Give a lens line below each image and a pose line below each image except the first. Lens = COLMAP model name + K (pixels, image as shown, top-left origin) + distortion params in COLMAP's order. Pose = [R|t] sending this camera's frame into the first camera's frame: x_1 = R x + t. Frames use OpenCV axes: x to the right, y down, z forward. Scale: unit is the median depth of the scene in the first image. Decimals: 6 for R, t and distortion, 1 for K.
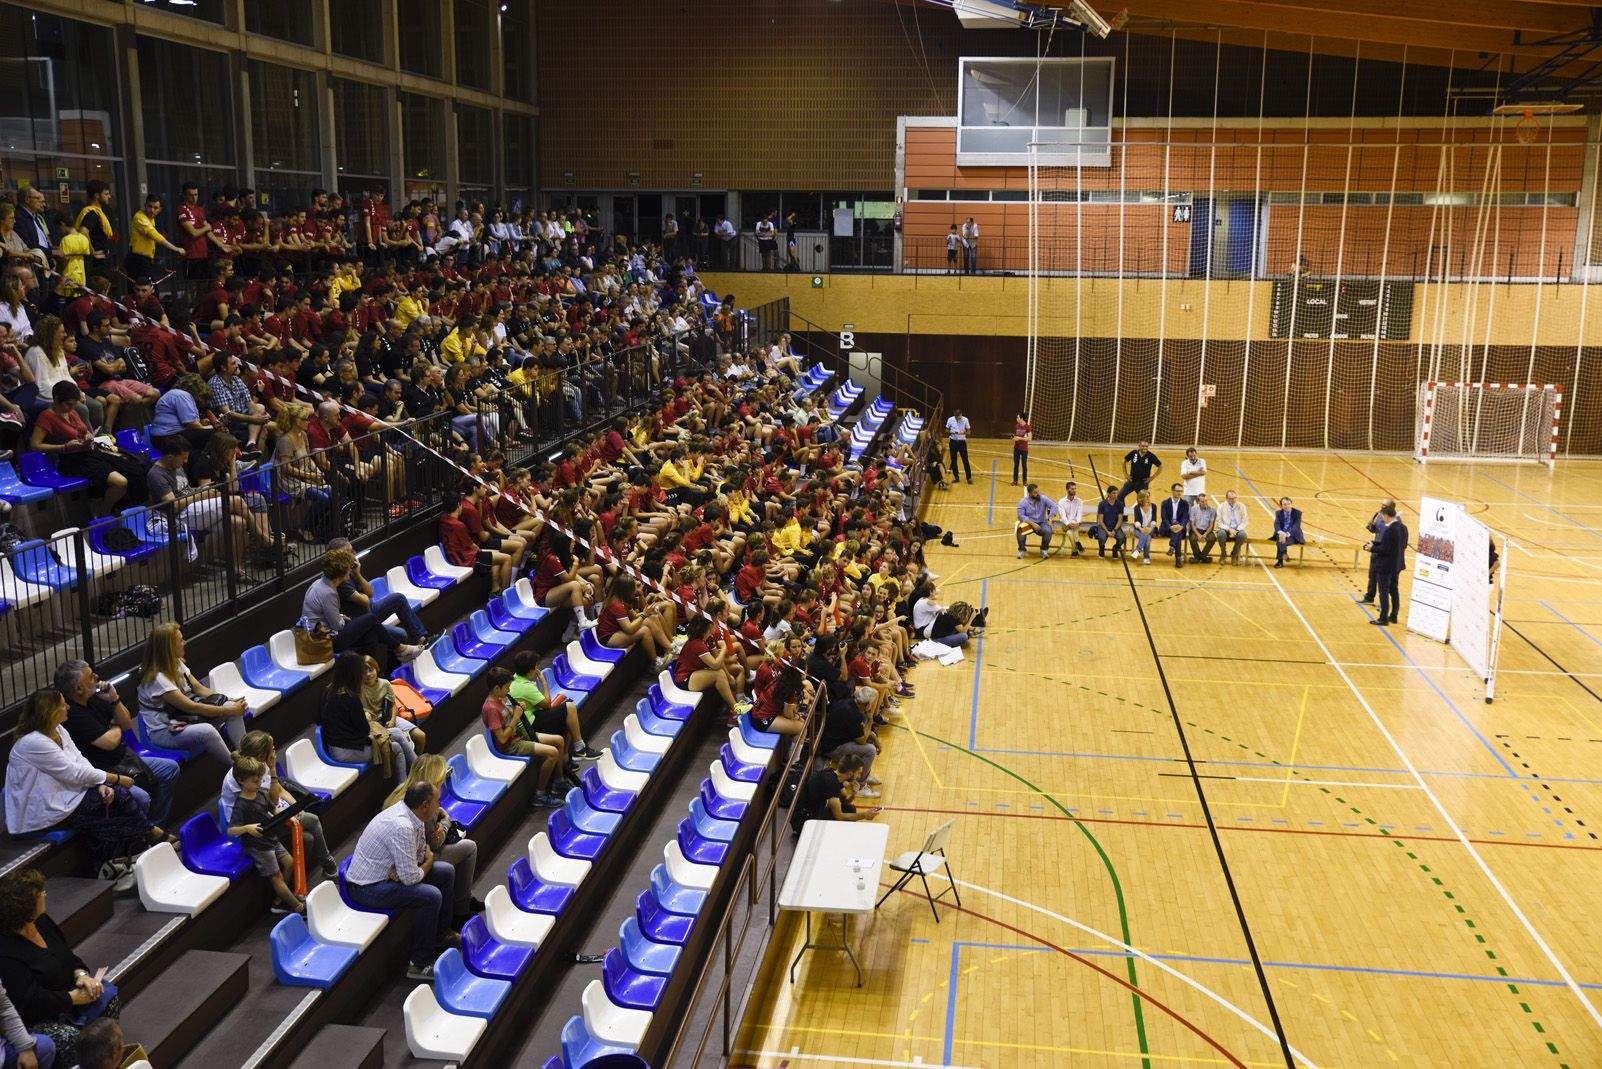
lens RADIAL K [[1590.0, 0, 801.0], [0, 1590.0, 534.5], [0, 0, 1]] dist [-0.010417, 0.001981]
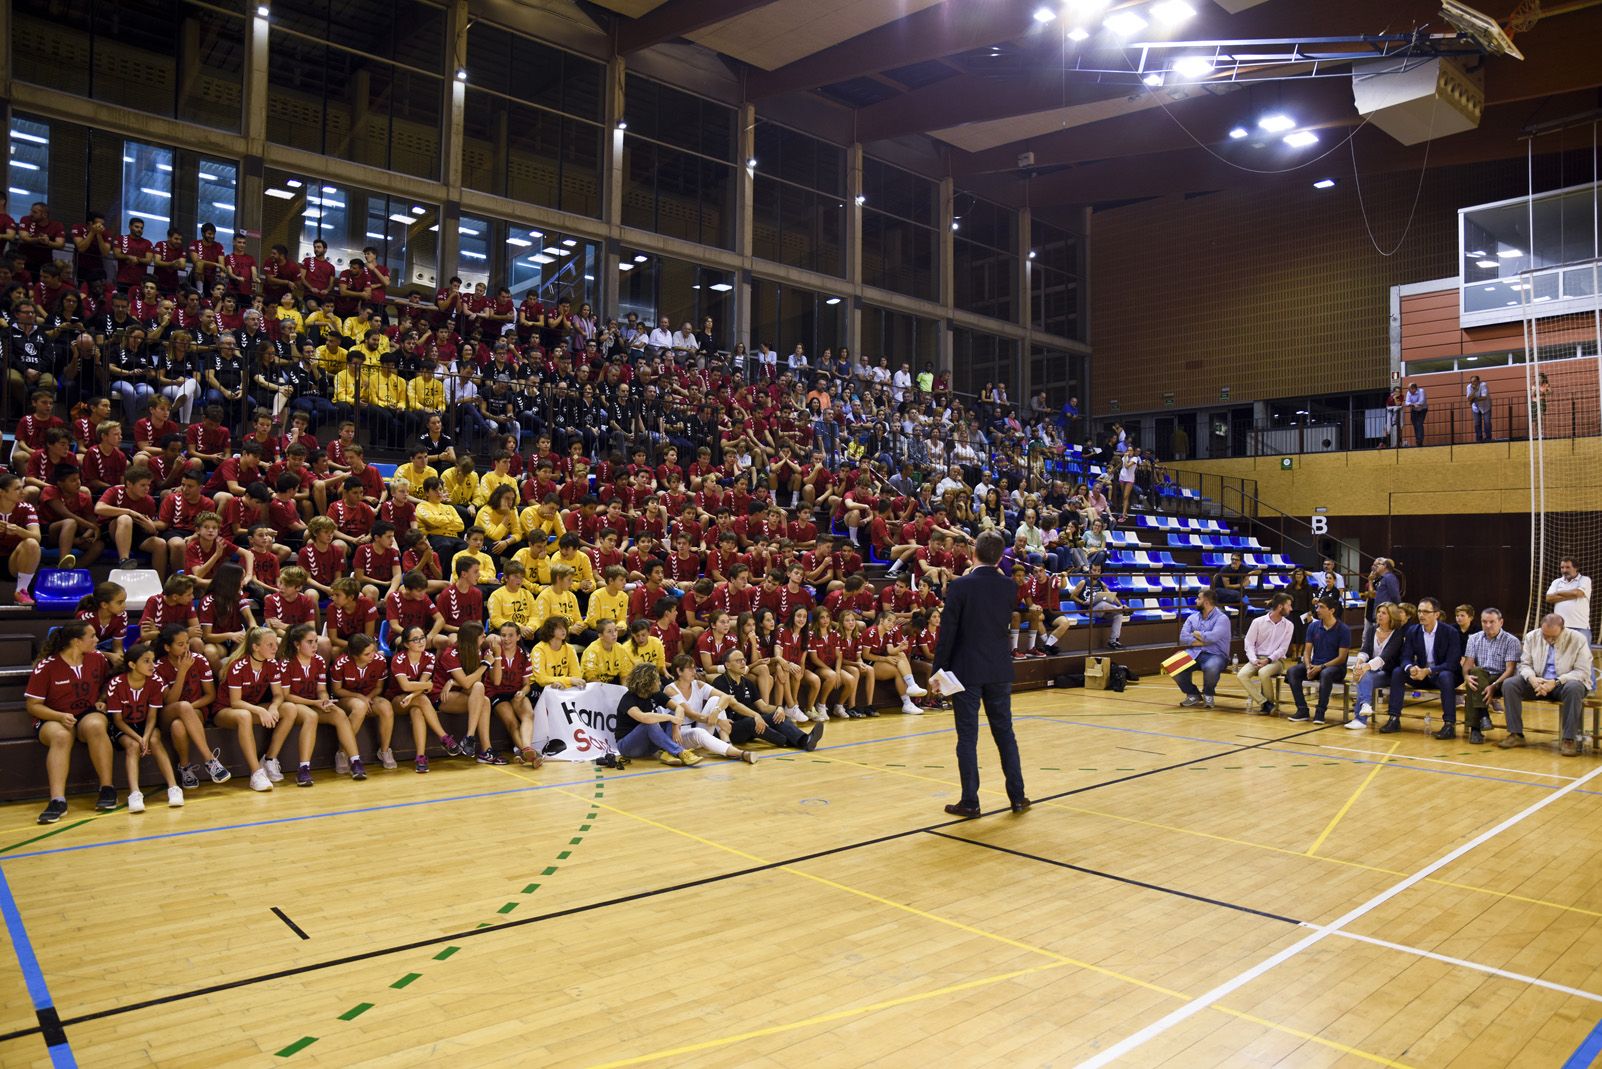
lens RADIAL K [[1086.2, 0, 801.0], [0, 1086.2, 534.5], [0, 0, 1]] dist [-0.138246, 0.113901]
pose [[0.759572, -0.012962, -0.650294, 0.193487], [-0.132857, 0.975630, -0.174629, 0.026343], [0.636709, 0.219039, 0.739340, 0.368942]]
